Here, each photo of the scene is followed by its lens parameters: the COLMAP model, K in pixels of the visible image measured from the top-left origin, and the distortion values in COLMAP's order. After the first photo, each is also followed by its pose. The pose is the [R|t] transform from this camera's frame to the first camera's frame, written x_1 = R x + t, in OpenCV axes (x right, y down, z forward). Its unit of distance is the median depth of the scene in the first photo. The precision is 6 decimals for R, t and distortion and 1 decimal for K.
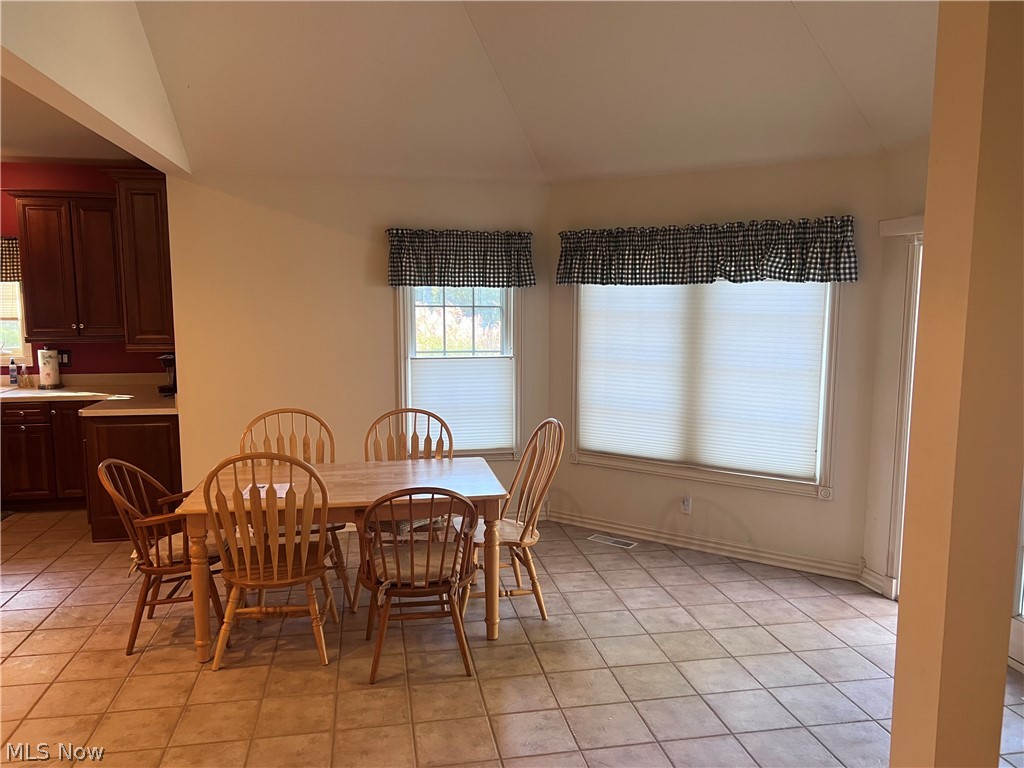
lens RADIAL K [[770.5, 0, 512.9], [0, 770.5, 390.2], [0, 0, 1]] dist [0.050491, -0.053182]
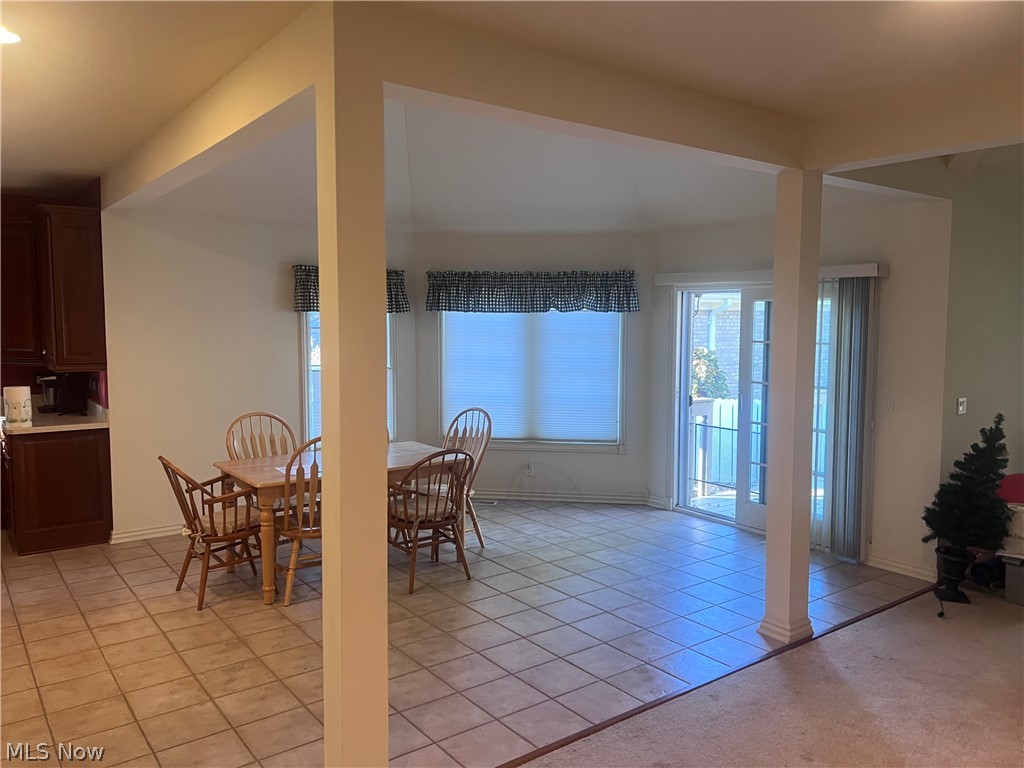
lens RADIAL K [[770.5, 0, 525.1], [0, 770.5, 373.1], [0, 0, 1]] dist [0.050491, -0.053182]
pose [[0.892241, -0.030288, 0.450544, -0.448738], [0.051805, 0.998026, -0.035499, 0.026337], [-0.448579, 0.055014, 0.892048, -0.276487]]
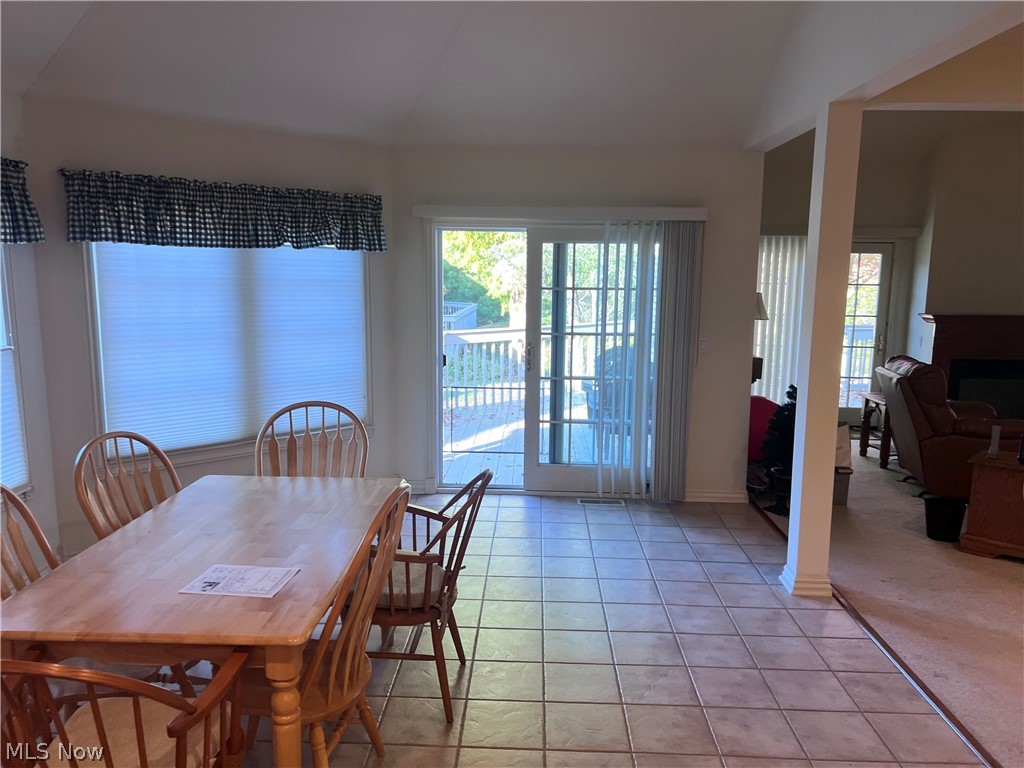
lens RADIAL K [[770.5, 0, 509.2], [0, 770.5, 382.8], [0, 0, 1]] dist [0.050491, -0.053182]
pose [[0.215443, -0.144386, 0.965783, -0.672733], [0.105231, 0.986682, 0.124036, -0.062265], [-0.970830, 0.074907, 0.227767, 0.516582]]
